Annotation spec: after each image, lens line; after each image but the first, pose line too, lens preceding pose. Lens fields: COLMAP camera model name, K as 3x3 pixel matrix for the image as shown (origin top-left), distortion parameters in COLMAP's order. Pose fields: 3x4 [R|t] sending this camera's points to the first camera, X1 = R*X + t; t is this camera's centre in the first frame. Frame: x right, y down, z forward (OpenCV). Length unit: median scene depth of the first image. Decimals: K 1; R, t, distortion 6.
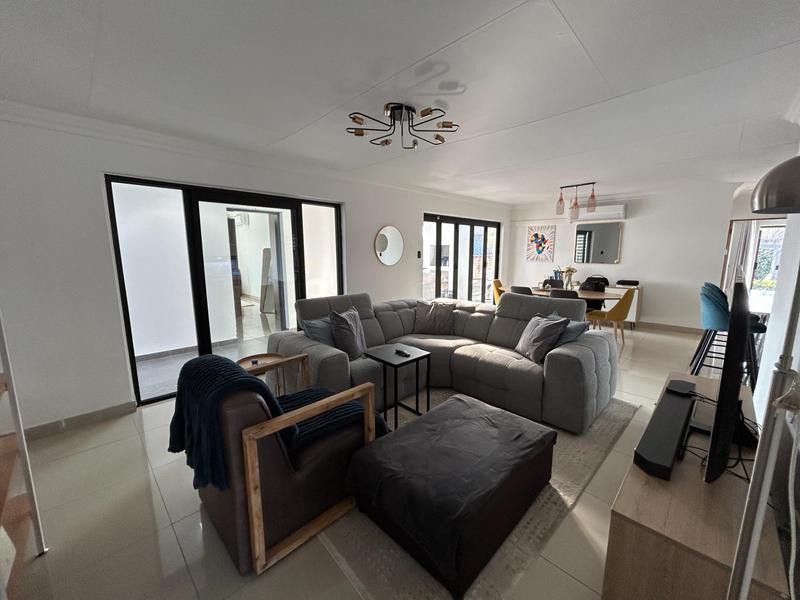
lens RADIAL K [[320.1, 0, 399.1], [0, 320.1, 301.3], [0, 0, 1]] dist [-0.004198, -0.000401]
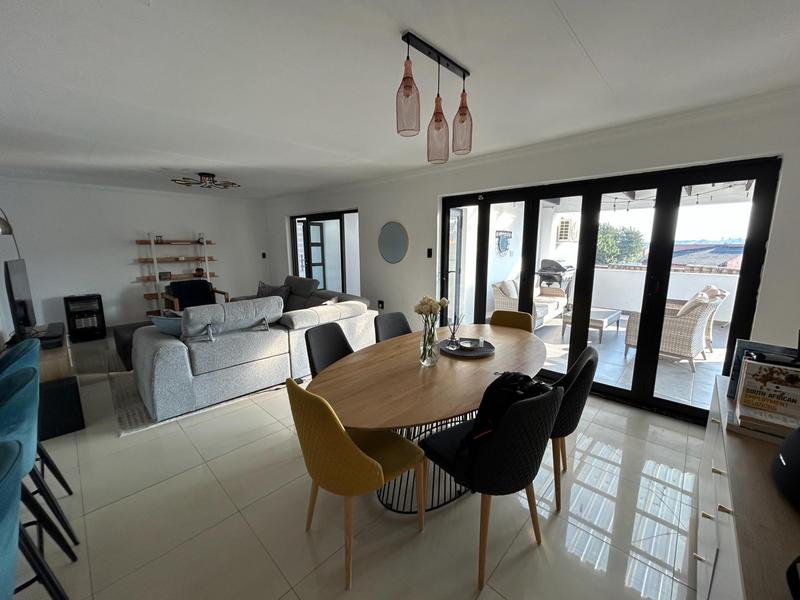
lens RADIAL K [[320.1, 0, 397.3], [0, 320.1, 299.4], [0, 0, 1]] dist [-0.004198, -0.000401]
pose [[0.025974, 0.168289, -0.985395, 0.852540], [-0.154998, 0.974485, 0.162340, -0.150530], [0.987573, 0.148518, 0.051396, 0.899818]]
